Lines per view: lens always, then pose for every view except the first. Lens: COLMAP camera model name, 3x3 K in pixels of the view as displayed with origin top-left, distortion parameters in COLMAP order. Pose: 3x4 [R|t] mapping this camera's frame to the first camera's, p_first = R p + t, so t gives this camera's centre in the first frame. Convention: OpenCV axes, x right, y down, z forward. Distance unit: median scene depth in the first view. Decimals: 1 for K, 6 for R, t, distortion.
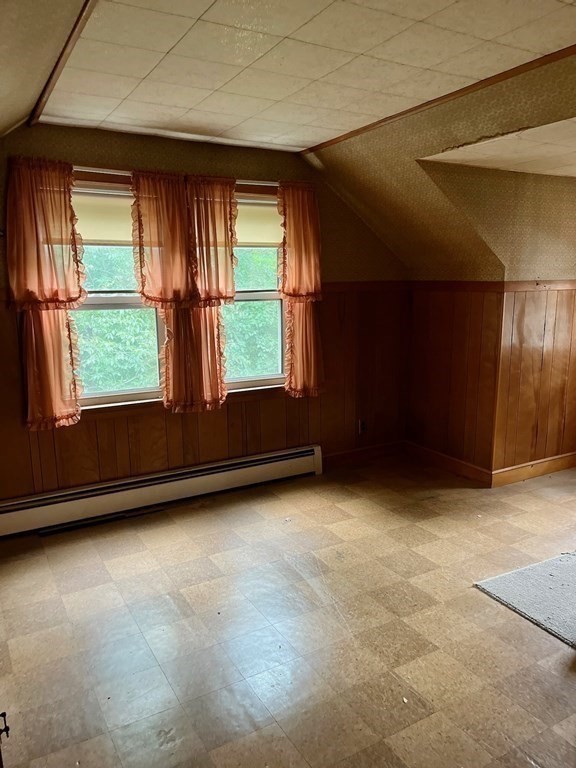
lens RADIAL K [[582.5, 0, 285.3], [0, 582.5, 383.9], [0, 0, 1]] dist [0.054348, -0.084806]
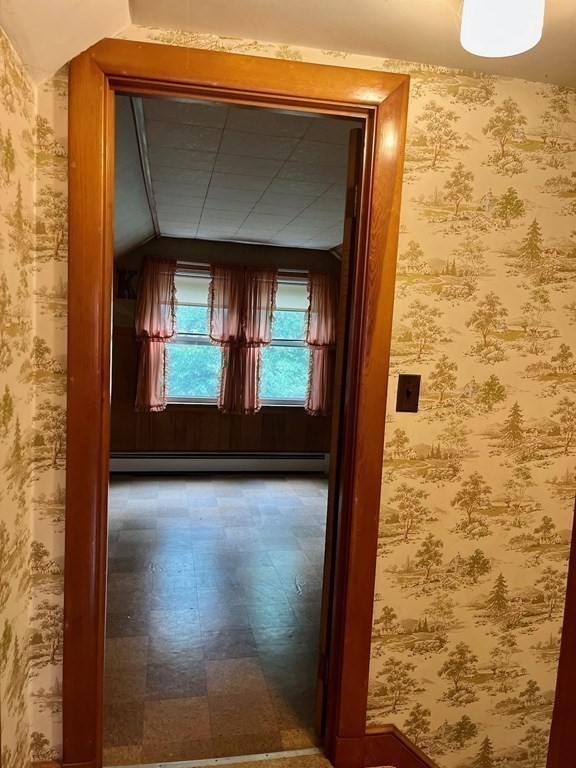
lens RADIAL K [[582.5, 0, 288.1], [0, 582.5, 385.7], [0, 0, 1]] dist [0.054348, -0.084806]
pose [[0.944319, 0.092161, -0.315861, 0.462769], [-0.118864, 0.990694, -0.066302, 0.060020], [0.306811, 0.100155, 0.946486, -0.430253]]
